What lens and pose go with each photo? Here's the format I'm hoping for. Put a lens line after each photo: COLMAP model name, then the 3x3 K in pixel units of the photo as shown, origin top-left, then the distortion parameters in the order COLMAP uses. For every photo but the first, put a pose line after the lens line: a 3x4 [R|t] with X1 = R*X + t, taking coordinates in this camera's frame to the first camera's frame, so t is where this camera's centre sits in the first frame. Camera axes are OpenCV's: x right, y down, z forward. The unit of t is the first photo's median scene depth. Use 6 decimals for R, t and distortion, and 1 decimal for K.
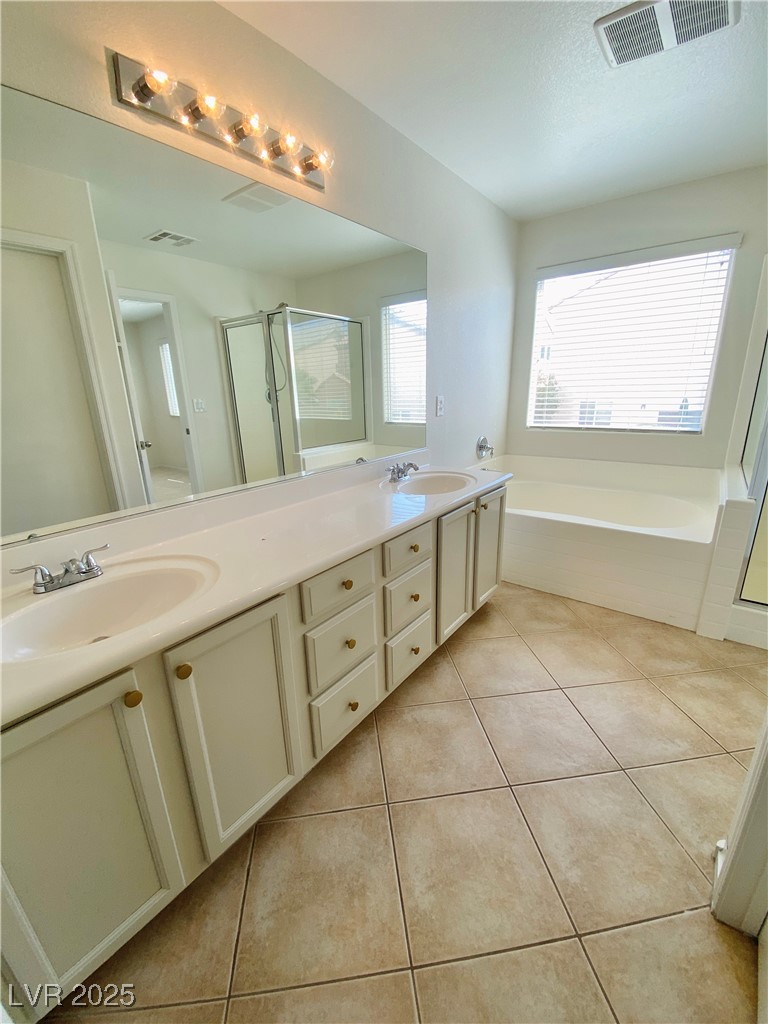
lens RADIAL K [[415.7, 0, 384.0], [0, 415.7, 512.0], [0, 0, 1]] dist [0.022123, -0.022440]
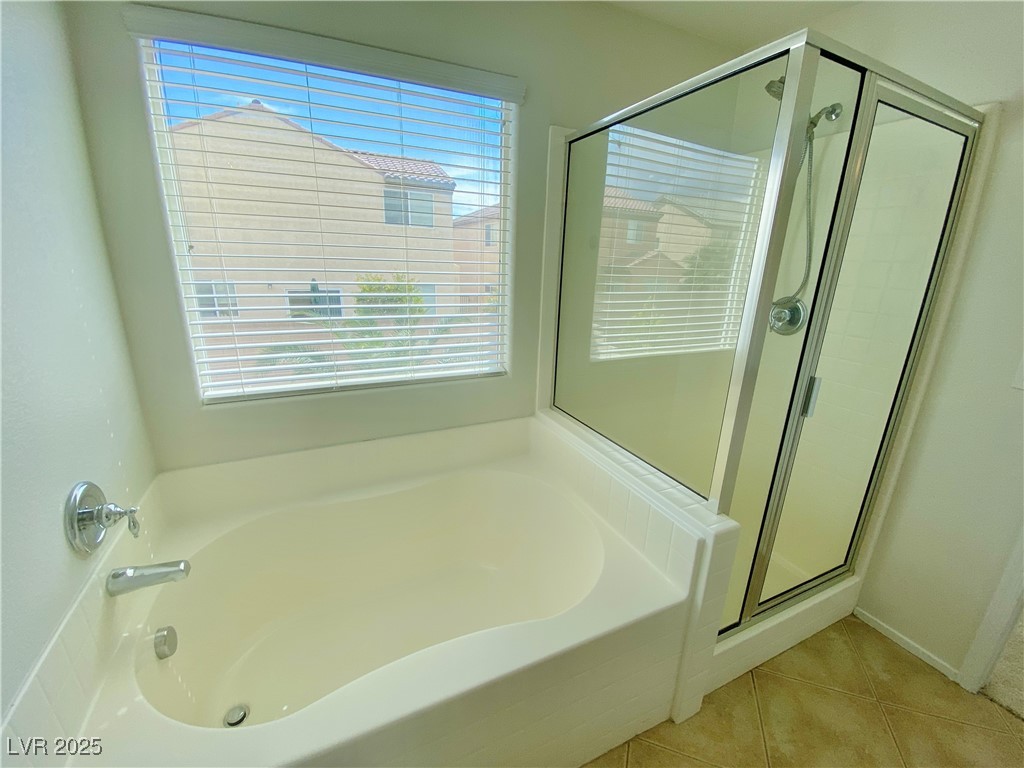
lens RADIAL K [[415.7, 0, 510.0], [0, 415.7, 383.6], [0, 0, 1]] dist [0.022123, -0.022440]
pose [[0.459228, -0.211299, 0.862822, 0.143975], [0.212525, 0.969225, 0.124241, -0.238581], [-0.862521, 0.126316, 0.490002, 0.602958]]
